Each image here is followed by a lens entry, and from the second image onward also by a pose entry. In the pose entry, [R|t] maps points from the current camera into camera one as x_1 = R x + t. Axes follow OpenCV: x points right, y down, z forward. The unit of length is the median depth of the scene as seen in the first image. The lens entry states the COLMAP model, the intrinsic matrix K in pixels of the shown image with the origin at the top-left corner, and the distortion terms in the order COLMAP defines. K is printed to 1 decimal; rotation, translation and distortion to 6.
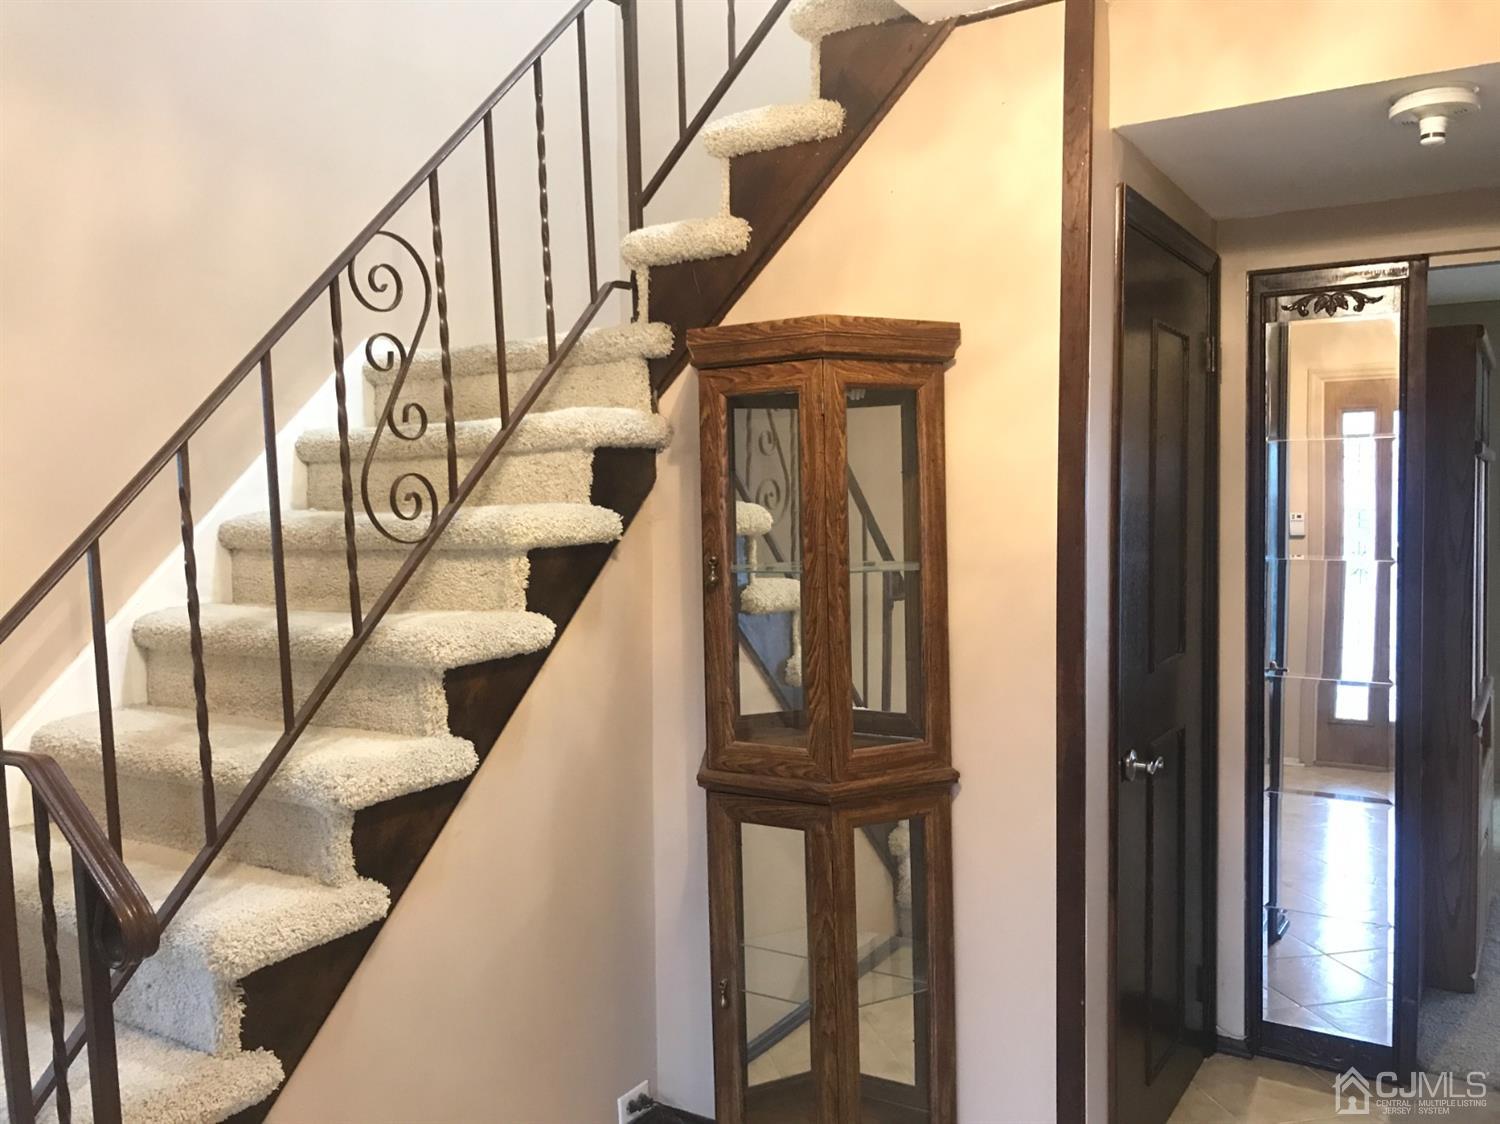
lens RADIAL K [[1214.5, 0, 750.0], [0, 1214.5, 562.0], [0, 0, 1]] dist [0.084450, -0.283206]
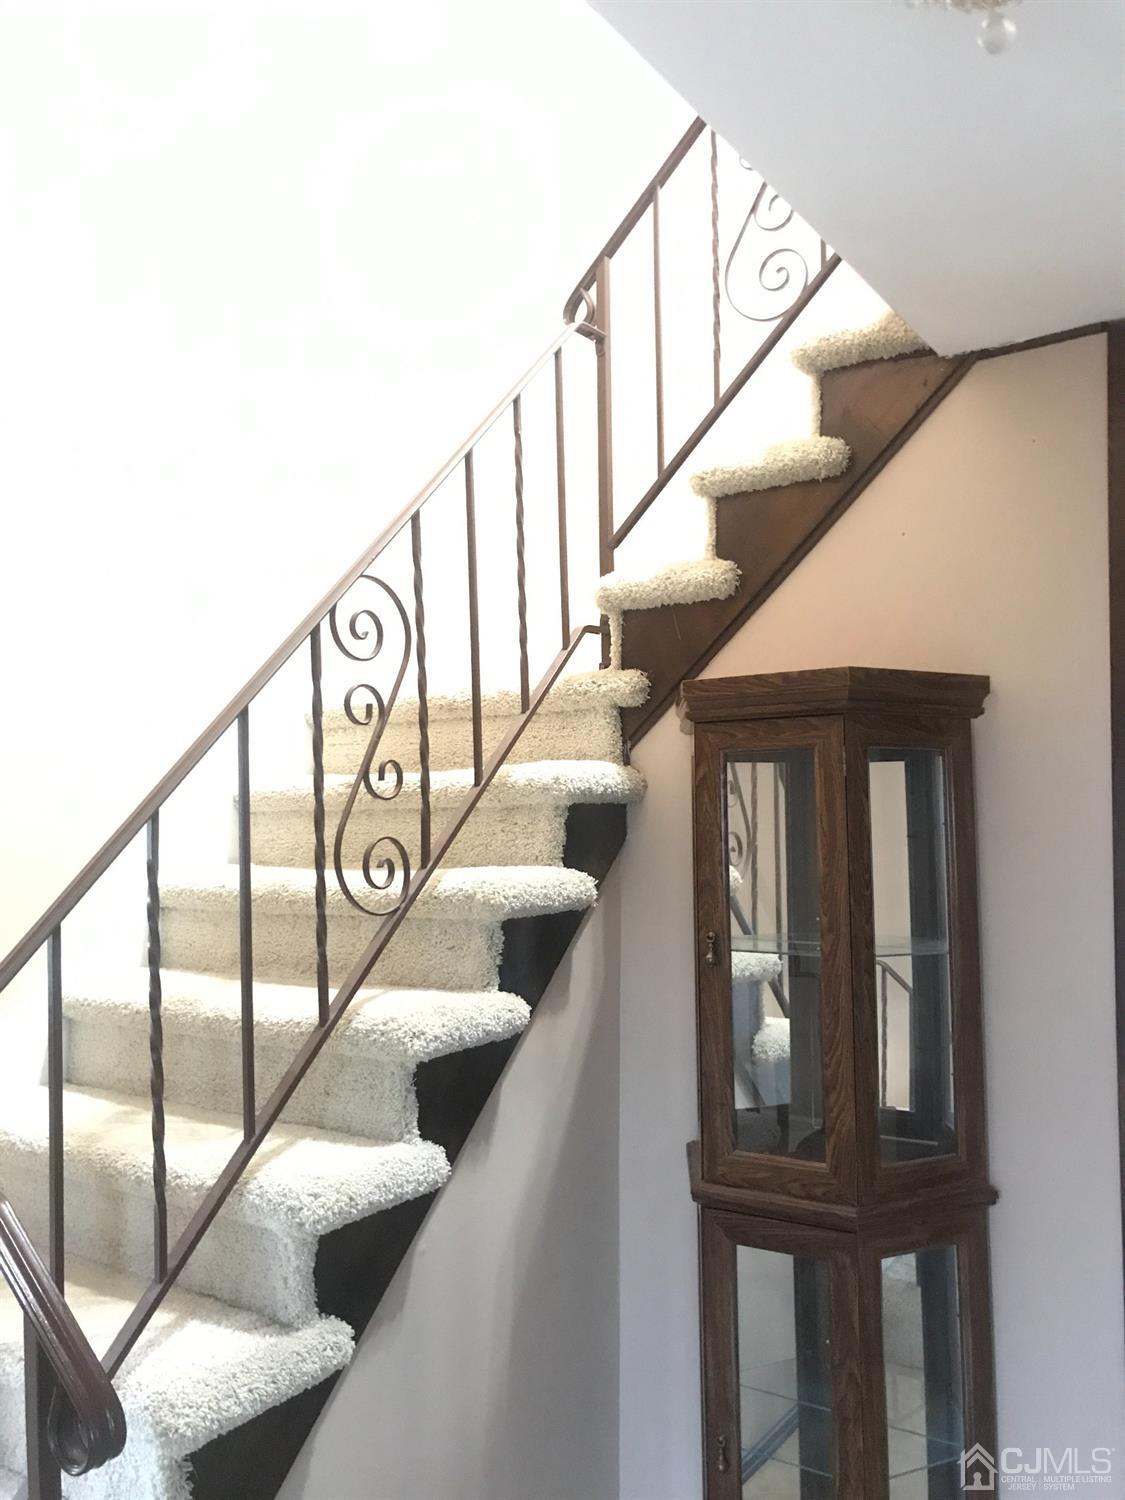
lens RADIAL K [[1217.9, 0, 562.5], [0, 1217.9, 750.0], [0, 0, 1]] dist [0.049973, -0.136168]
pose [[0.998814, 0.011227, -0.047372, -0.100913], [-0.016651, 0.993144, -0.115704, -0.033157], [0.045749, 0.116356, 0.992153, 0.101838]]
